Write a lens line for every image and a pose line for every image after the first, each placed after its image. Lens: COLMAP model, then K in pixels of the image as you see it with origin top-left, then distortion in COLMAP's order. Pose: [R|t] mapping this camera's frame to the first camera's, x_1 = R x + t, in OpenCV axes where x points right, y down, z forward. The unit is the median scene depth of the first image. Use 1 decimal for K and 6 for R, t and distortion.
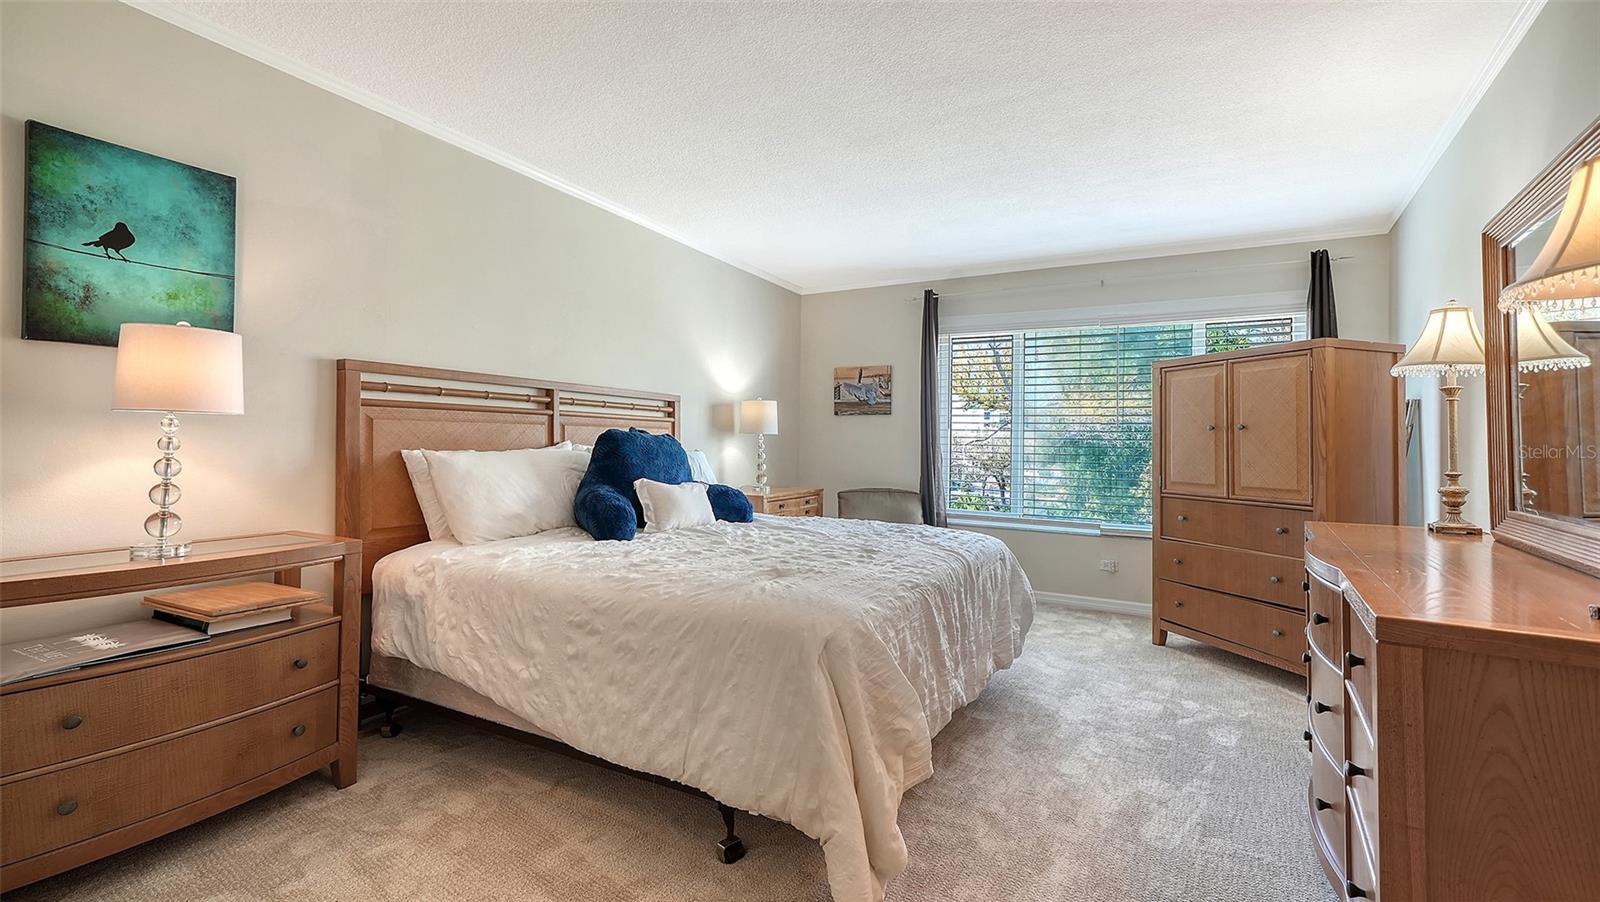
lens RADIAL K [[683.0, 0, 802.7], [0, 683.0, 454.7], [0, 0, 1]] dist [-0.000141, -0.000127]
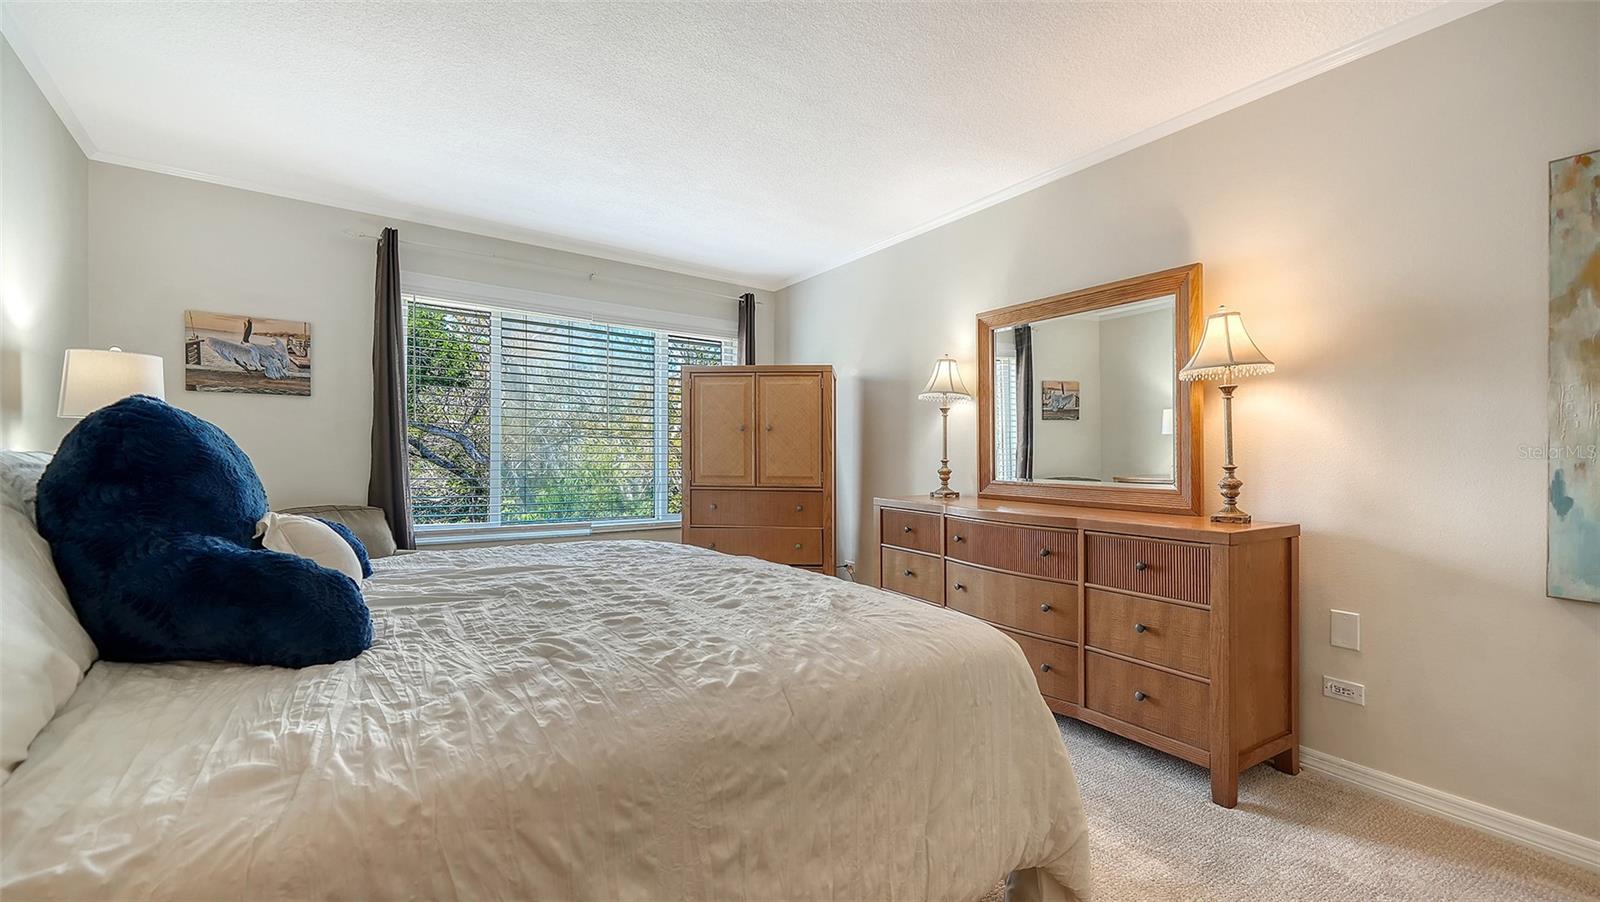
lens RADIAL K [[683.0, 0, 802.7], [0, 683.0, 454.7], [0, 0, 1]] dist [-0.000141, -0.000127]
pose [[0.392844, -0.014081, 0.919497, -0.345096], [0.010742, 0.999885, 0.010723, -0.003623], [-0.919542, 0.005665, 0.392950, 0.335105]]
